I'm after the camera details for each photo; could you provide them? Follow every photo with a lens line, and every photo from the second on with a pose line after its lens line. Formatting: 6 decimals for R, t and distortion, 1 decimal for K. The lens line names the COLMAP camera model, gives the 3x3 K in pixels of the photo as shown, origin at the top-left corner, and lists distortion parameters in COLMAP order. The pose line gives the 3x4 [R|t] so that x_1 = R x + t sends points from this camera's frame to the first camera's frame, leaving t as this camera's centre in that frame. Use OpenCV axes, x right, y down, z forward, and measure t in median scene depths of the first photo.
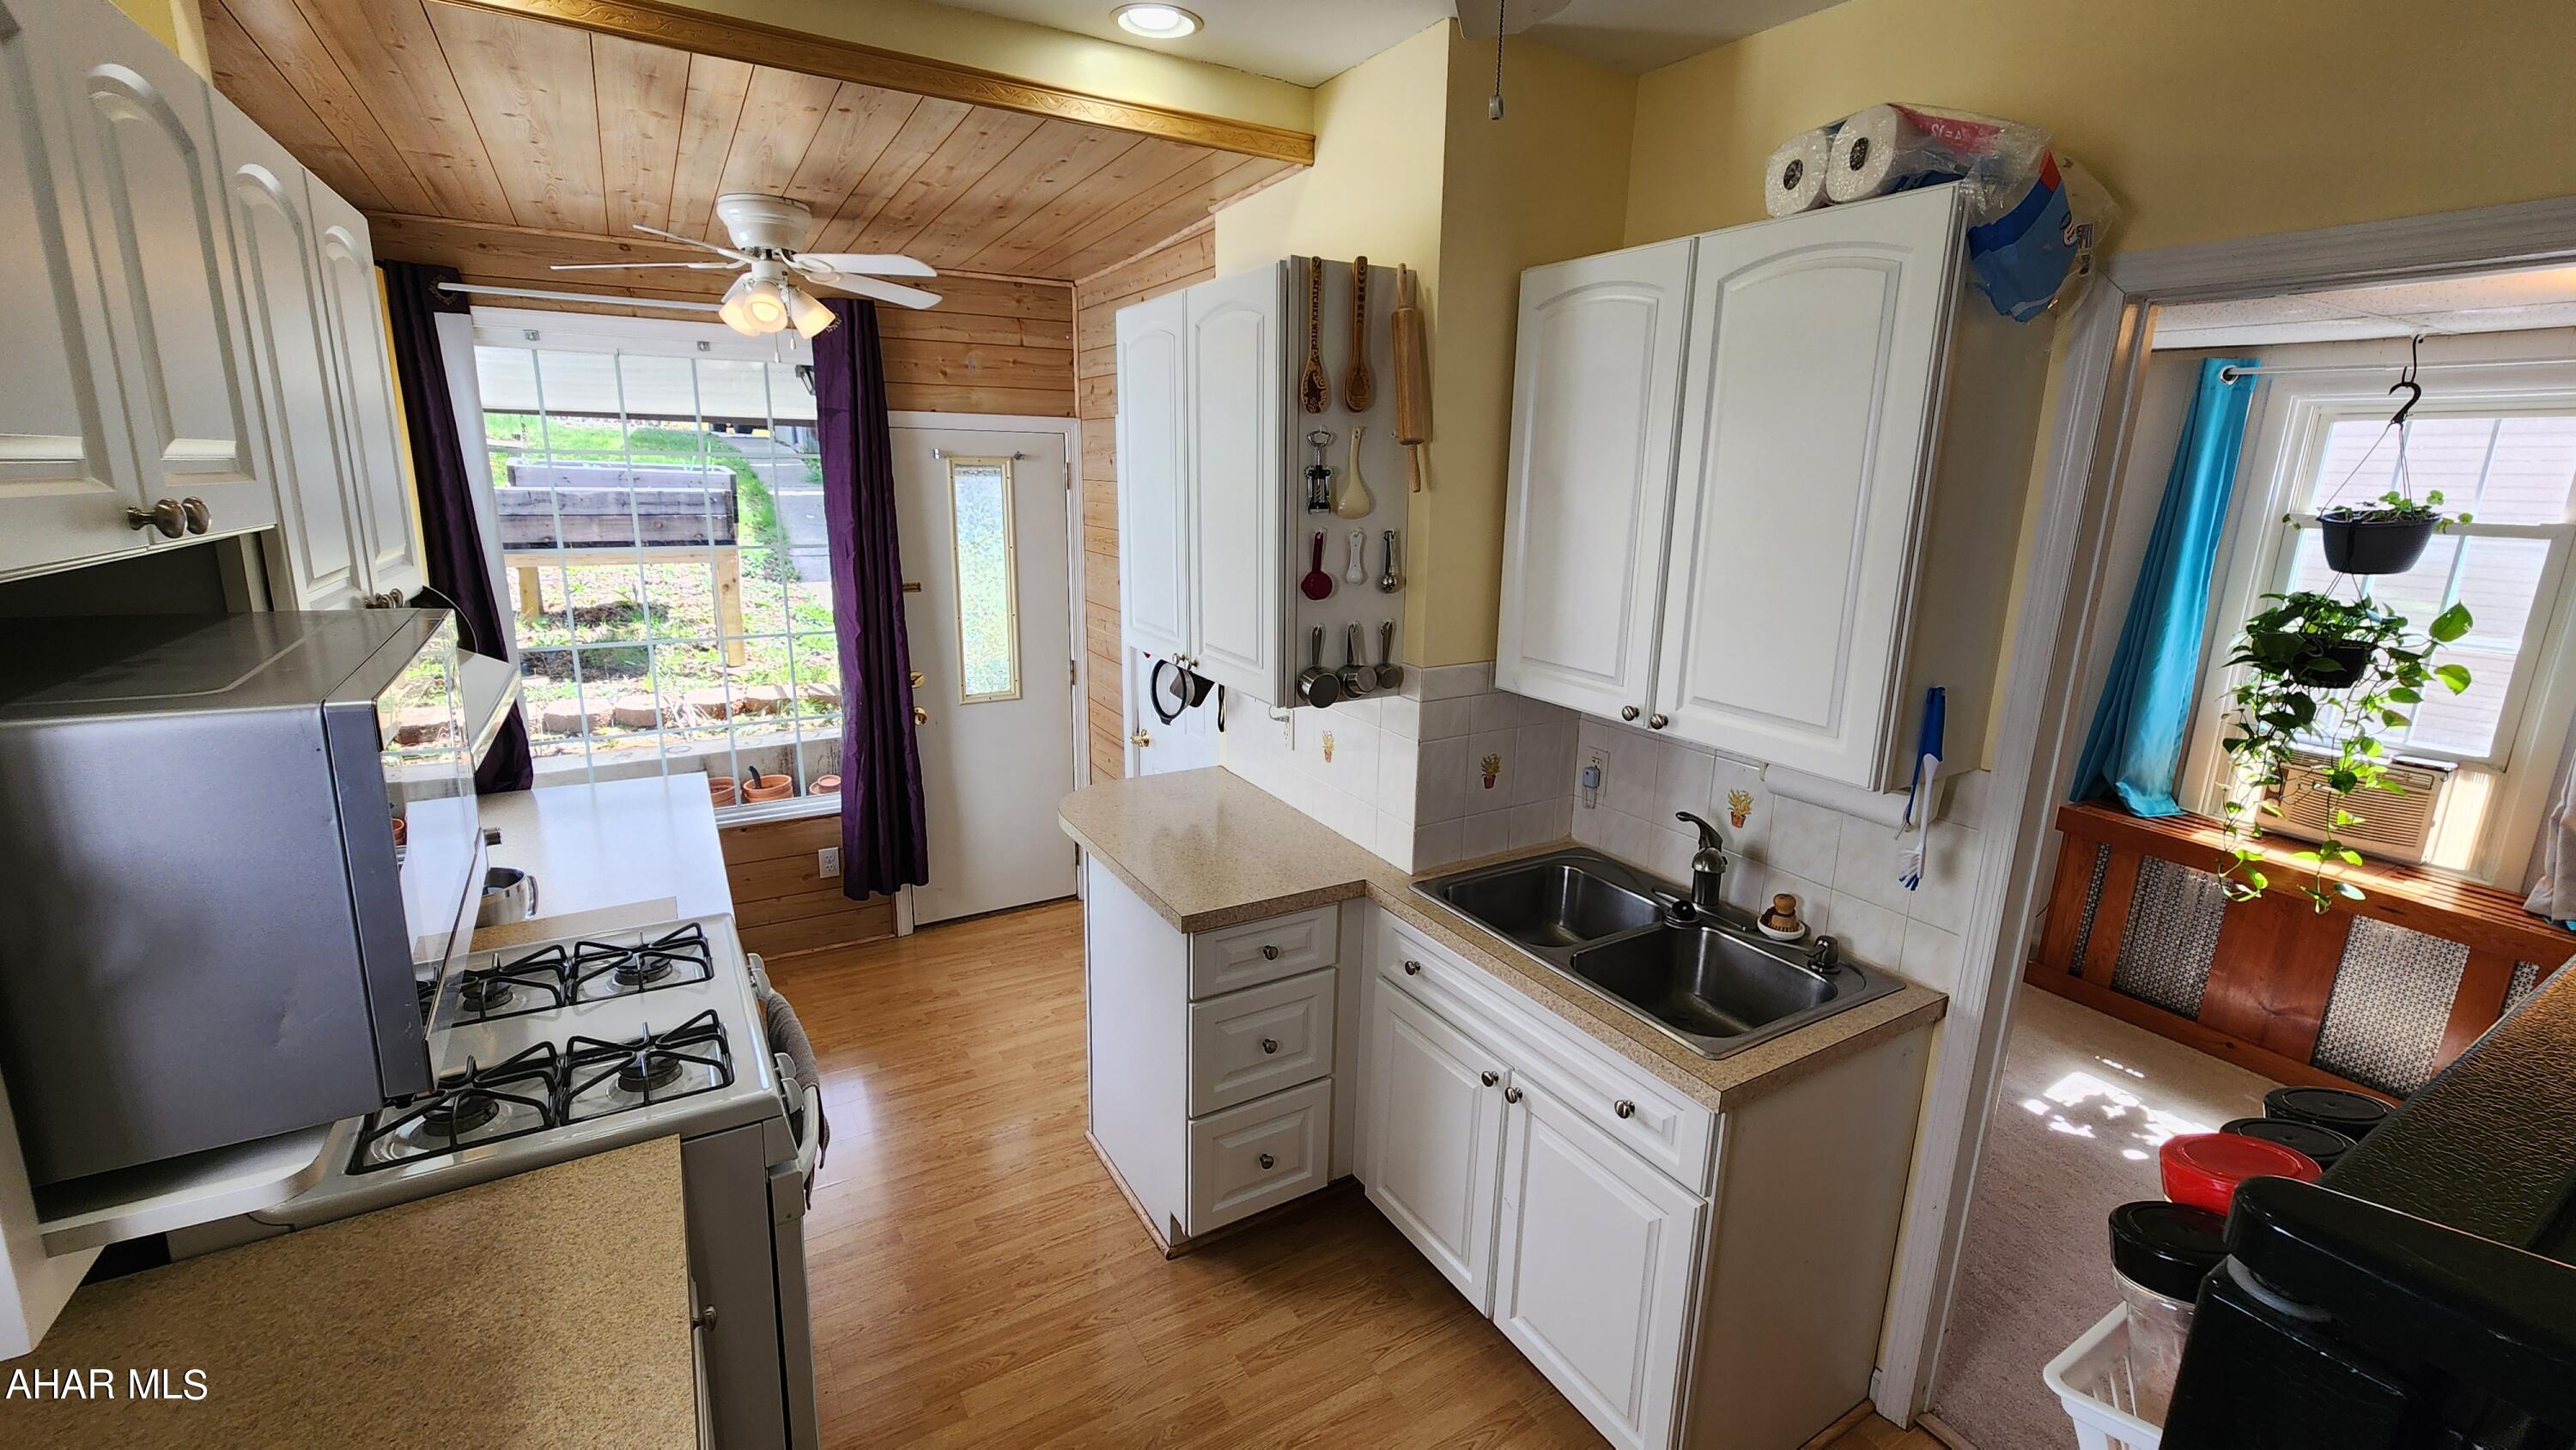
lens RADIAL K [[1059.6, 0, 1281.8], [0, 1059.6, 707.0], [0, 0, 1]] dist [-0.002578, -0.000669]
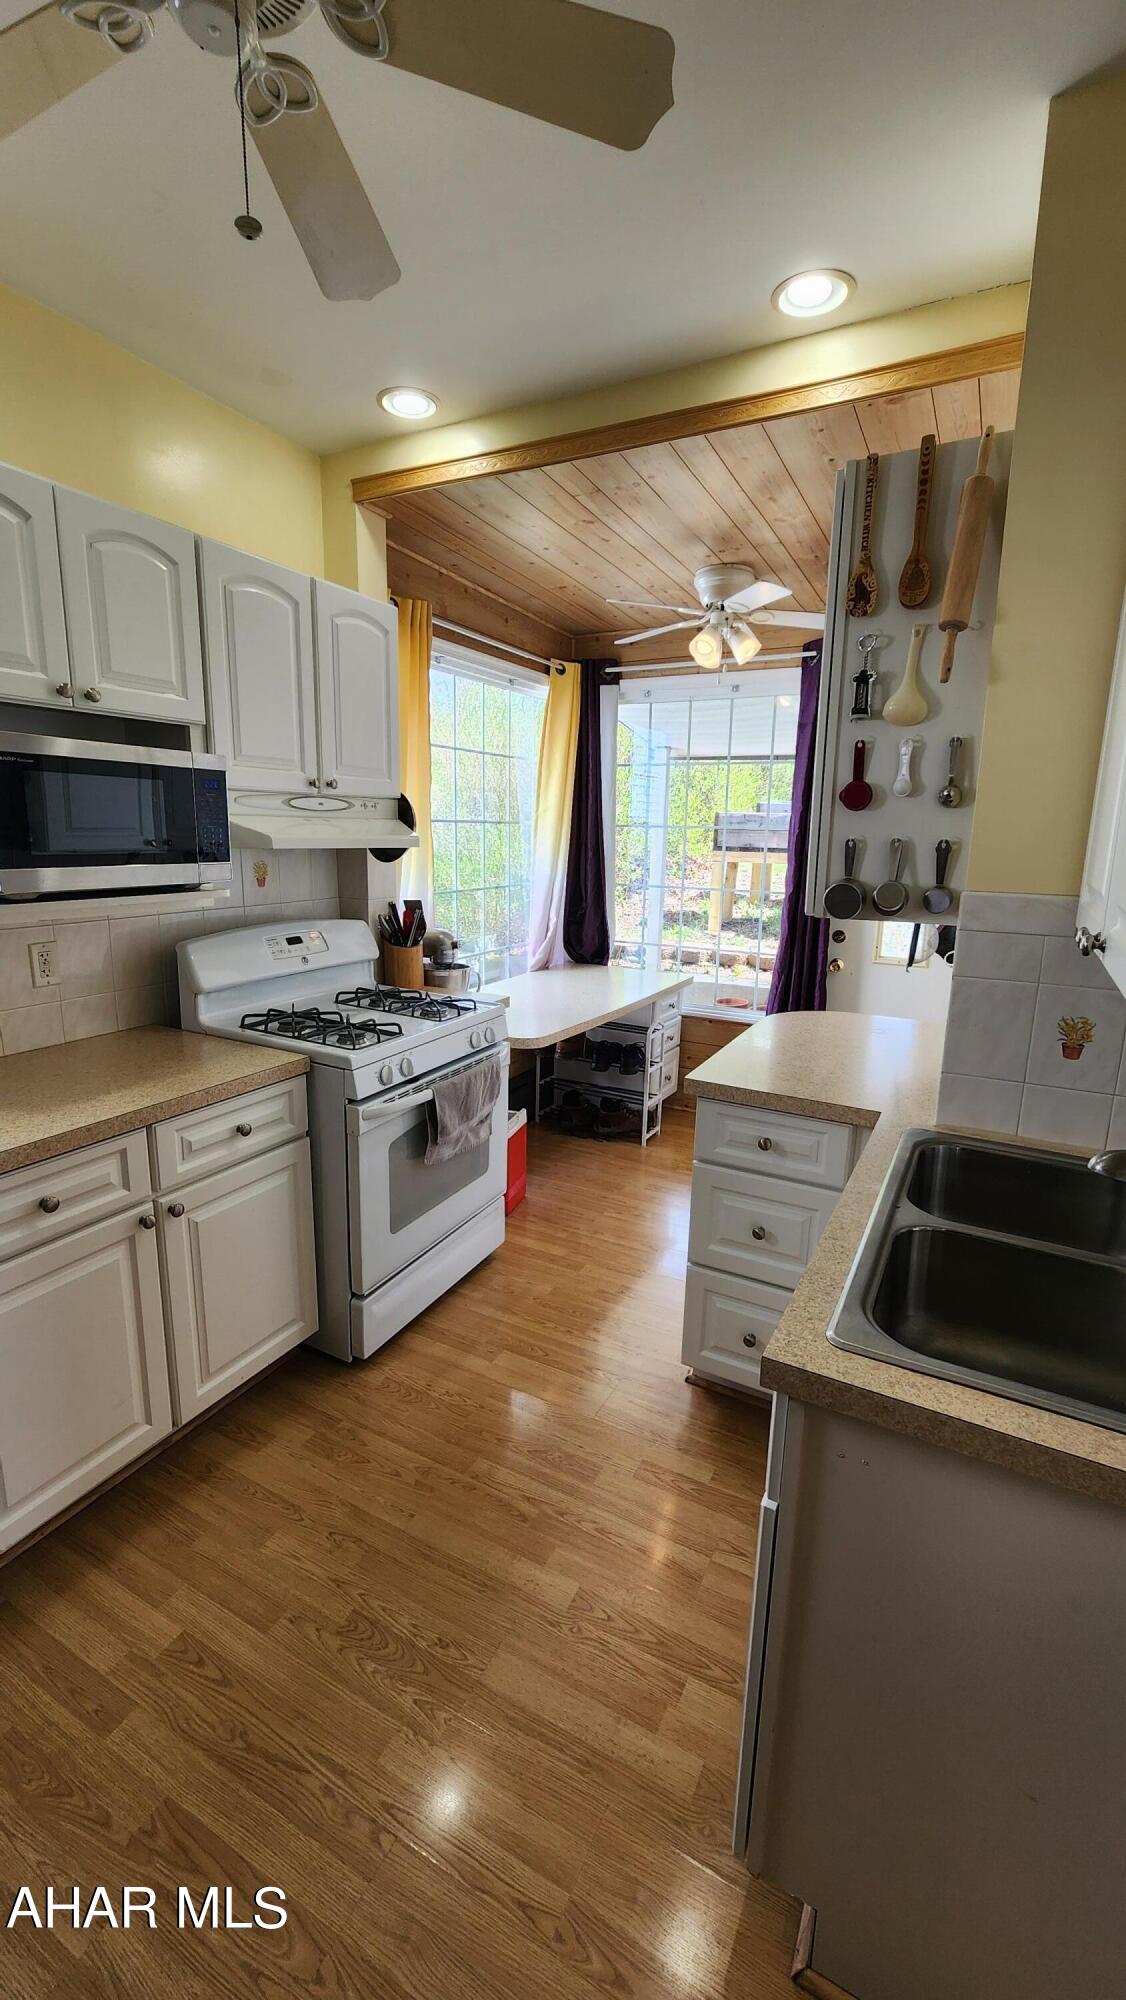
lens RADIAL K [[822.7, 0, 563.0], [0, 822.7, 1000.0], [0, 0, 1]] dist [-0.002578, -0.000669]
pose [[0.521783, 0.169583, -0.836053, 0.562328], [-0.196412, 0.977594, 0.075712, 0.068593], [0.830160, 0.124706, 0.543400, 0.368159]]
